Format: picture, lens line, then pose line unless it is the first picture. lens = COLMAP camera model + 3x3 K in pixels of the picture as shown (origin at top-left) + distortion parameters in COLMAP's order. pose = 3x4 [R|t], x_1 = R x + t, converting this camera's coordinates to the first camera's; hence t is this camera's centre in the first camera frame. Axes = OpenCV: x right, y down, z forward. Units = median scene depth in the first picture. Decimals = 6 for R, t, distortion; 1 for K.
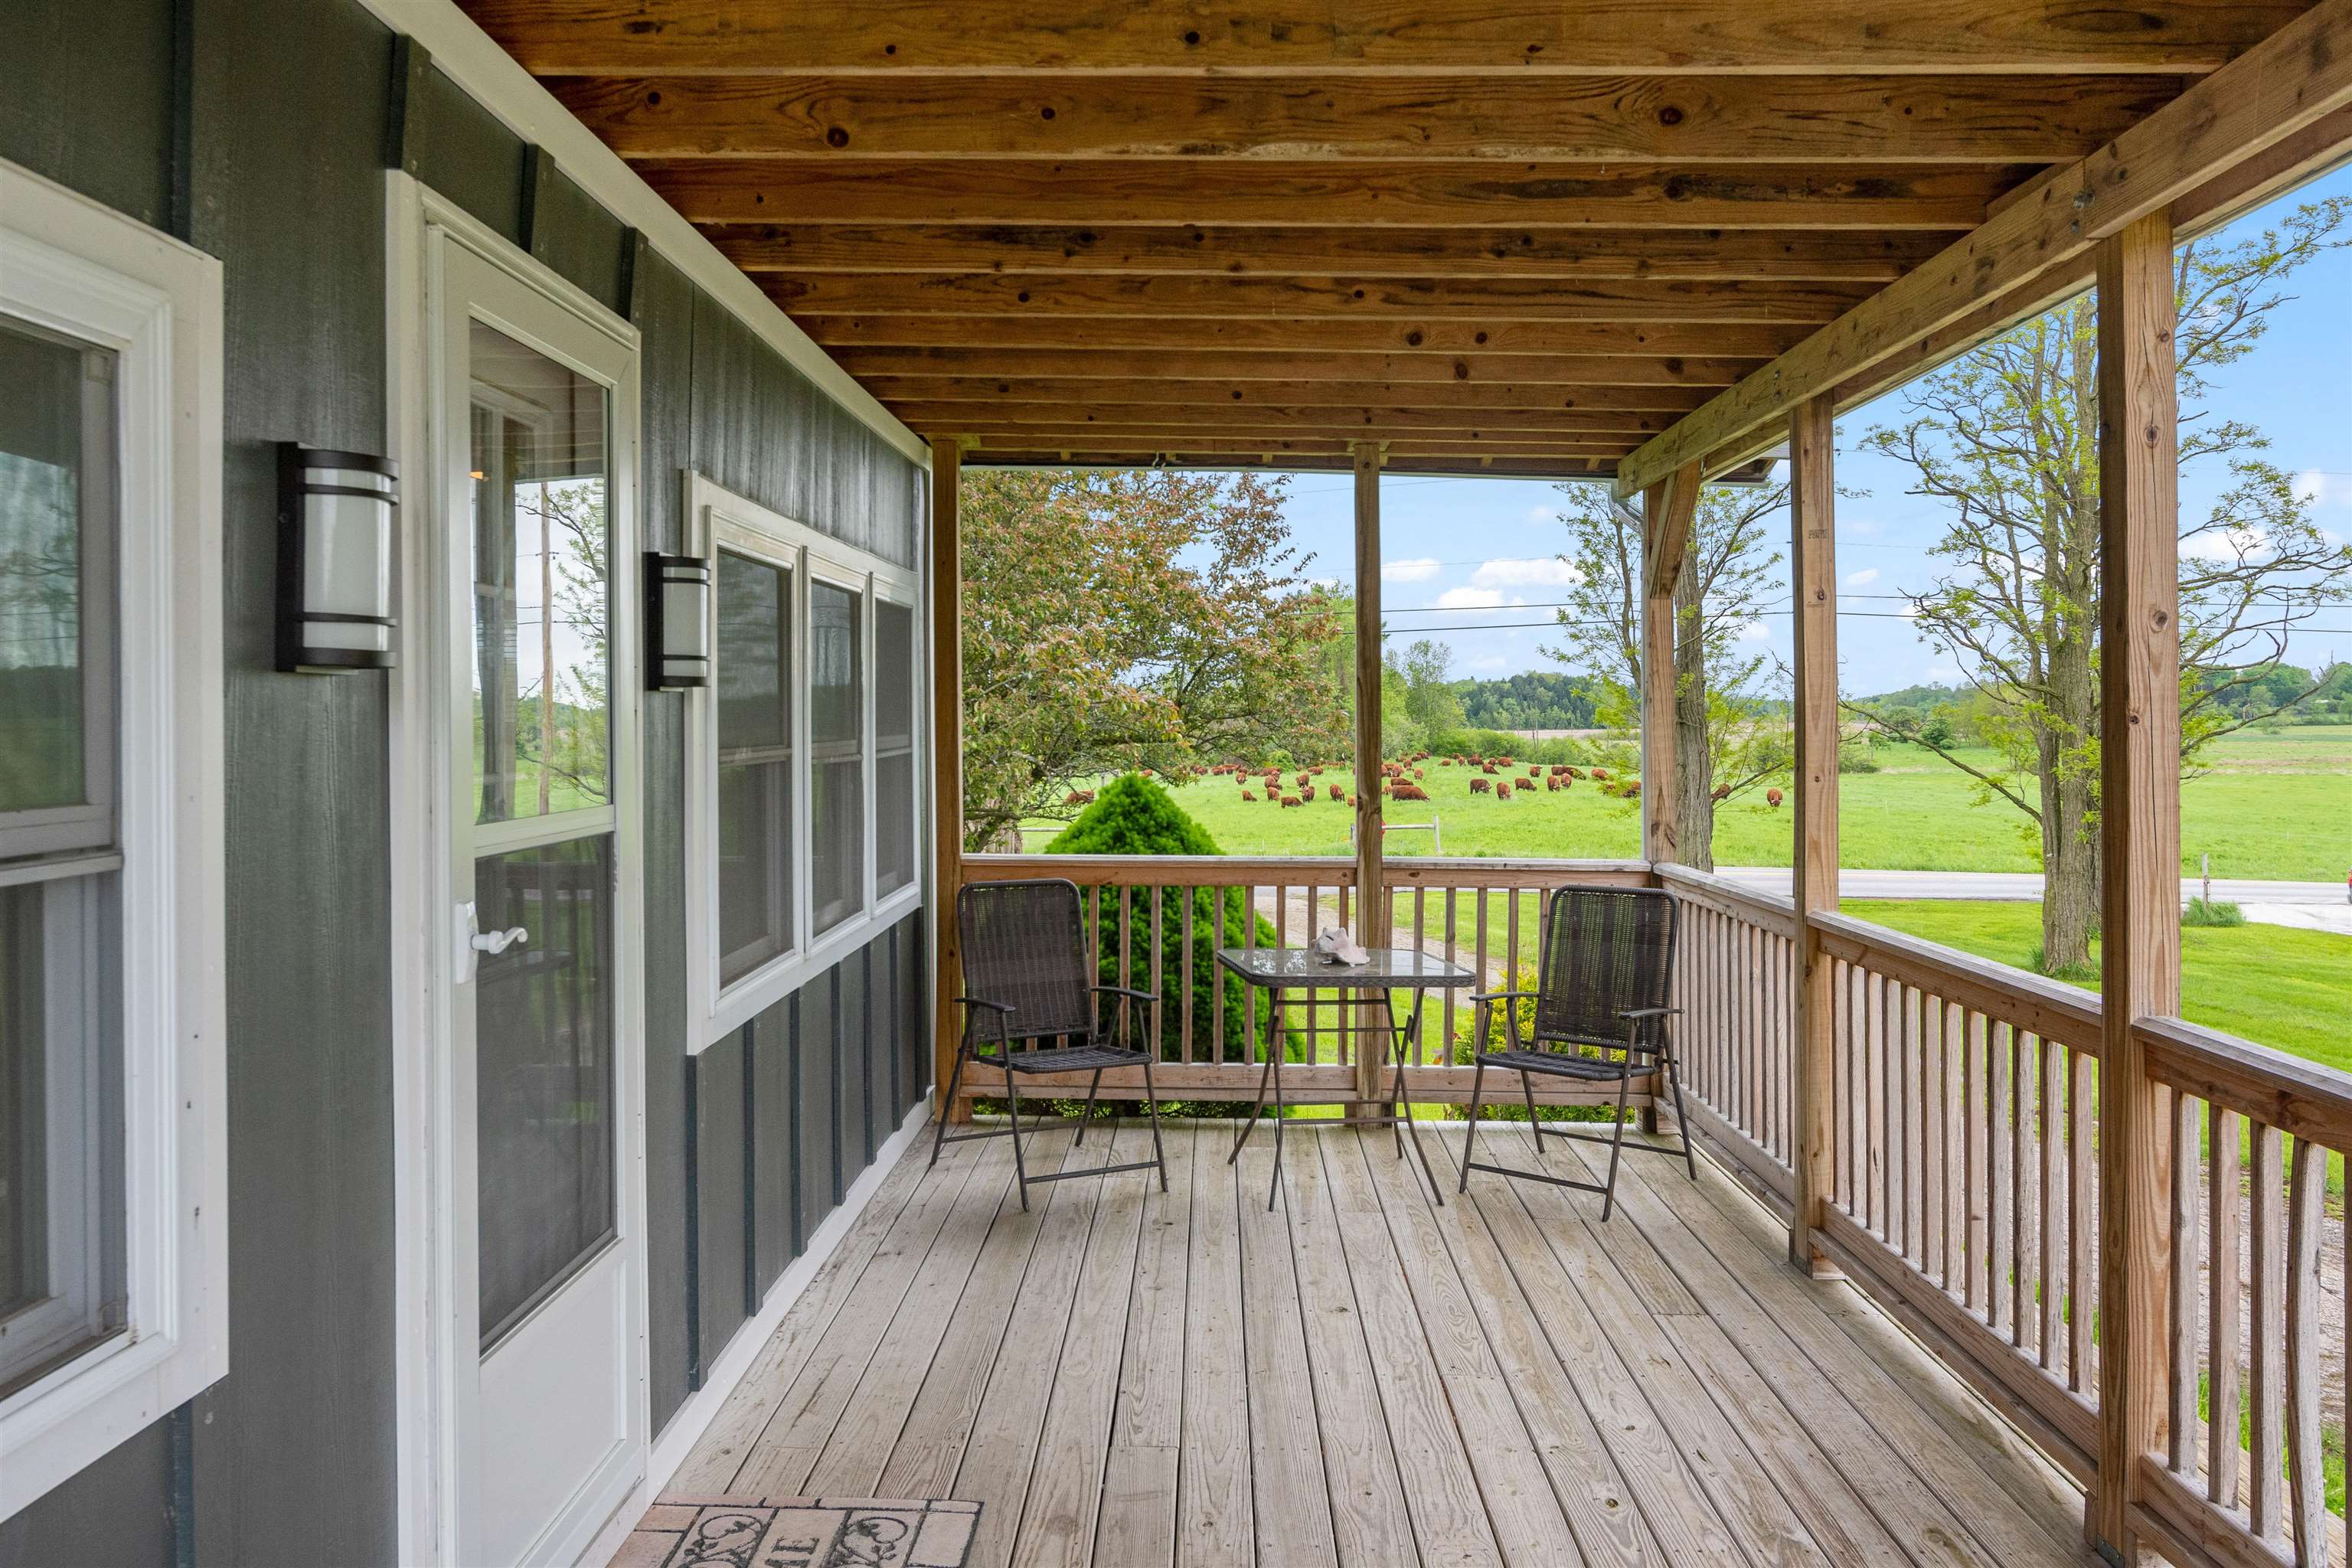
lens RADIAL K [[1671.7, 0, 1175.9], [0, 1671.7, 771.2], [0, 0, 1]] dist [0.000559, -0.001369]
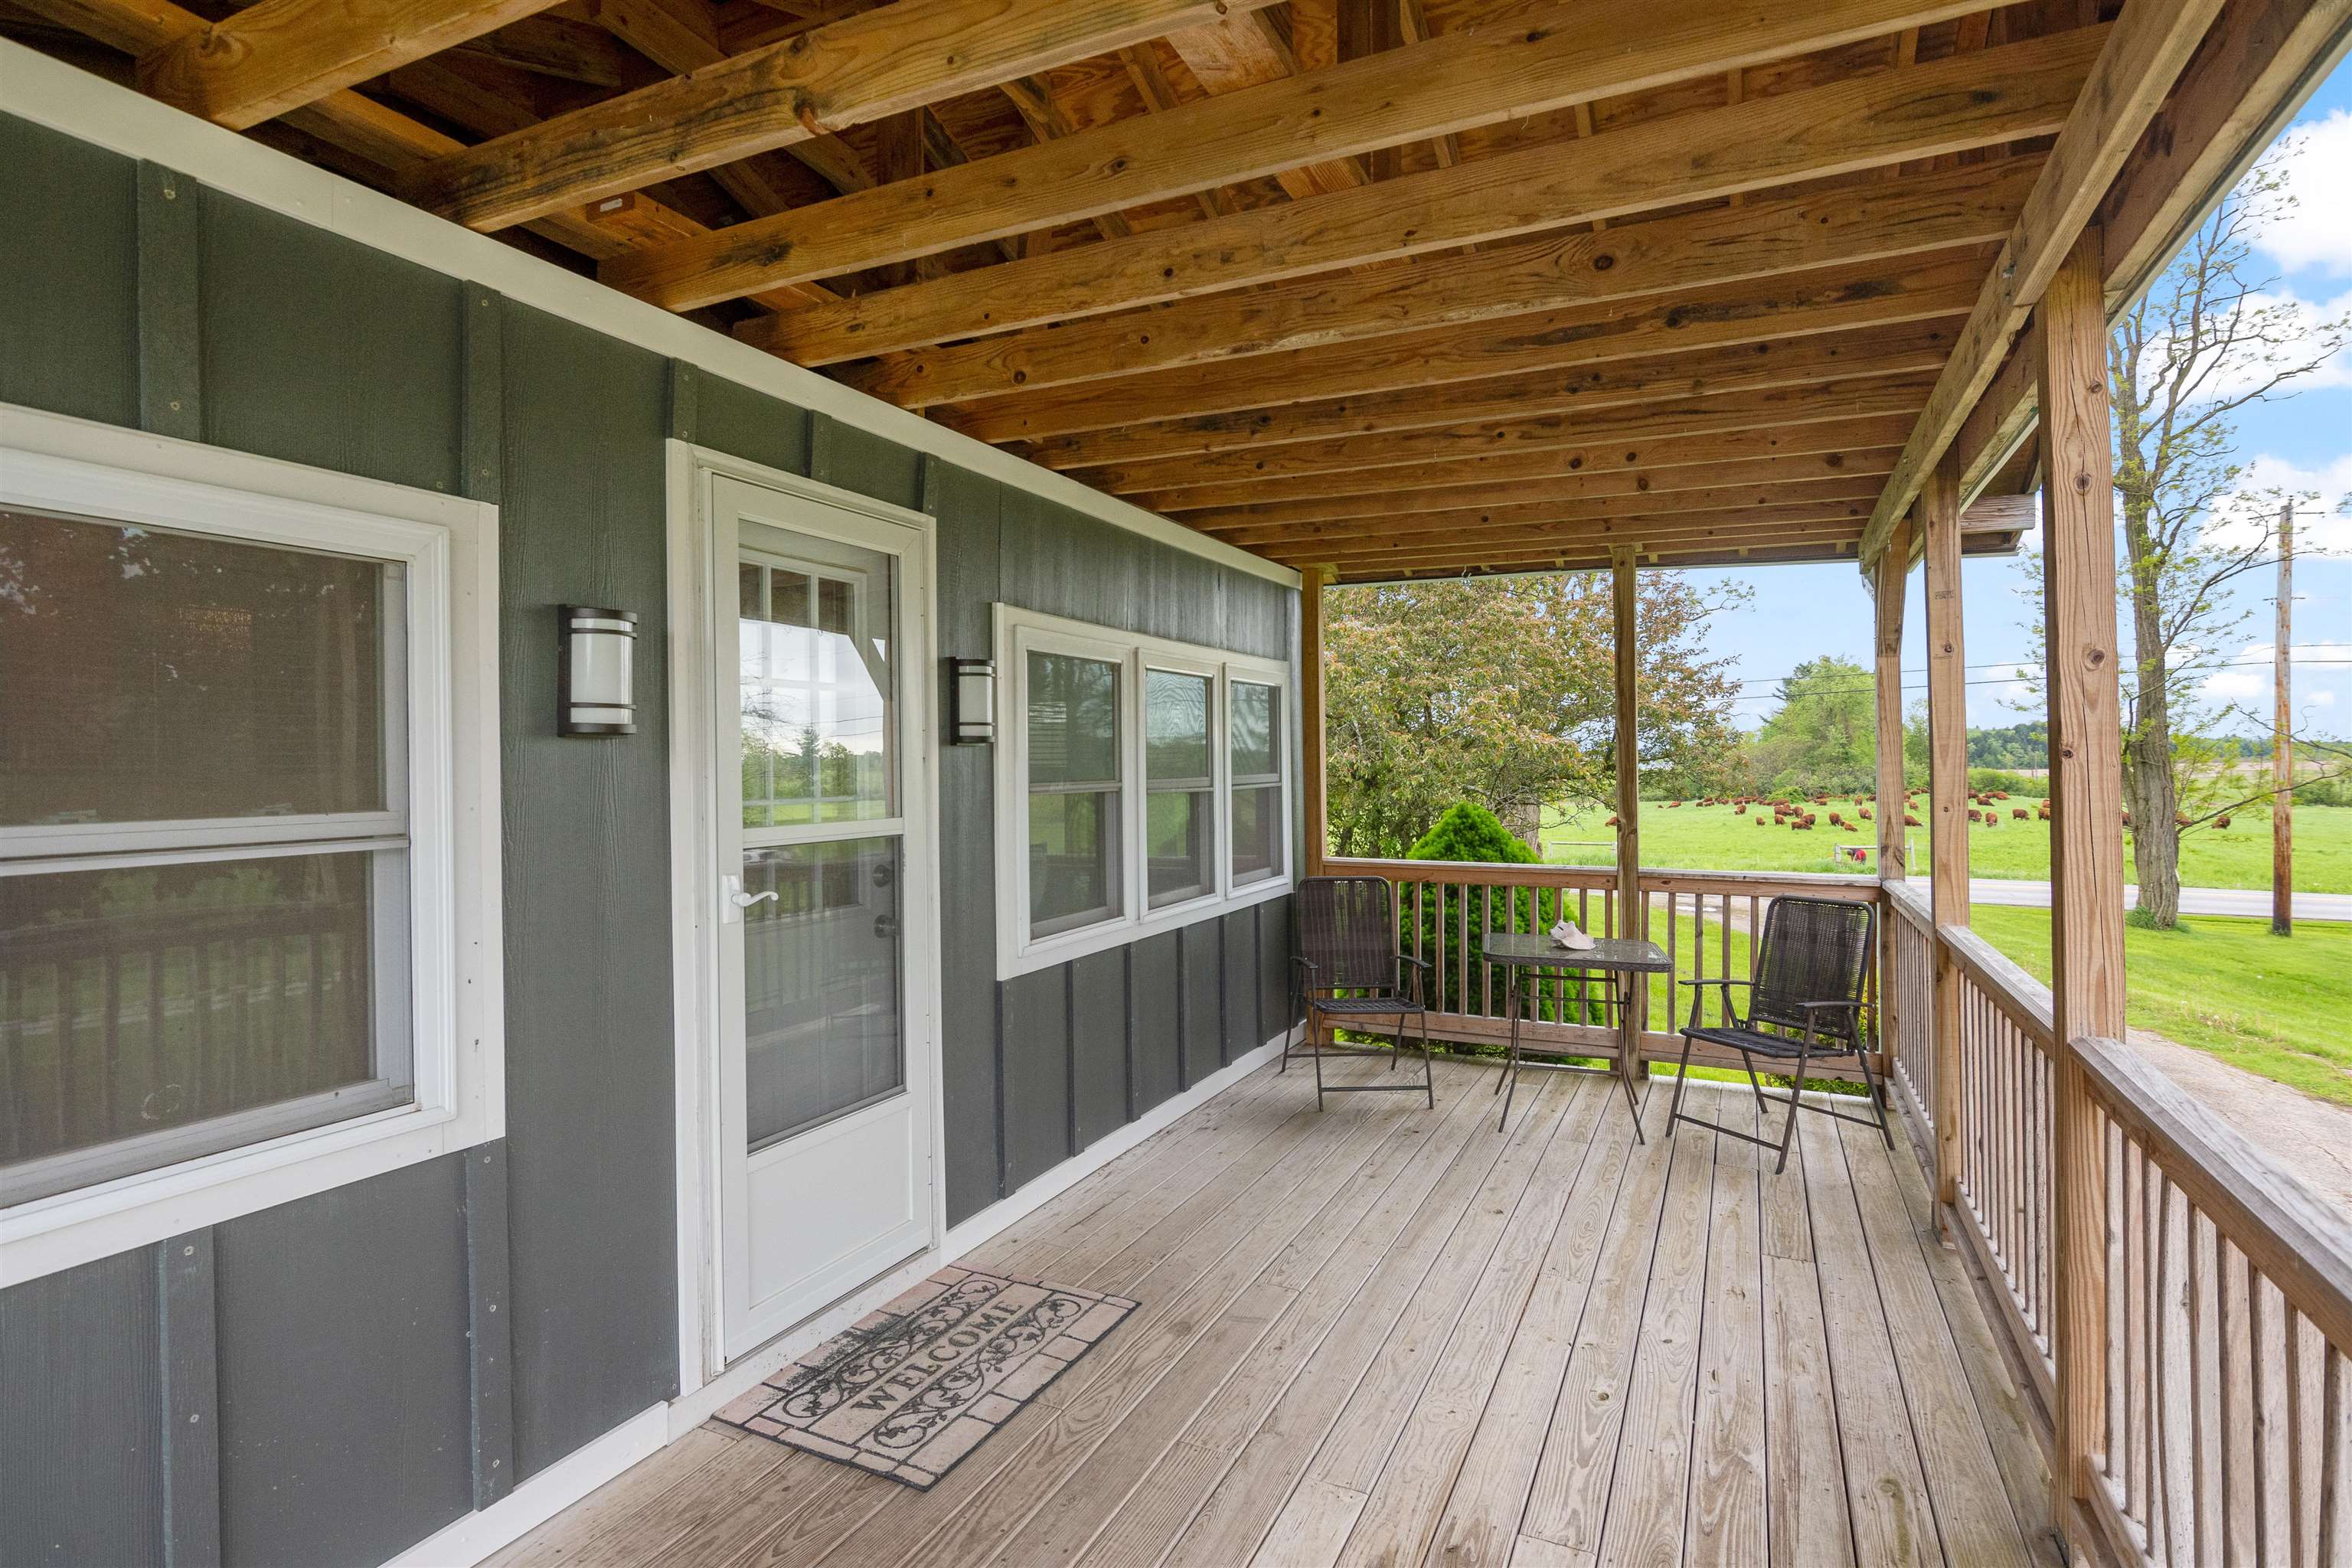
lens RADIAL K [[1154.8, 0, 1175.6], [0, 1154.8, 793.1], [0, 0, 1]] dist [-0.003161, -0.000312]
pose [[0.914345, 0.003388, -0.404923, 0.299289], [-0.005757, 0.999973, -0.004634, 0.000382], [0.404896, 0.006568, 0.914339, 0.091144]]
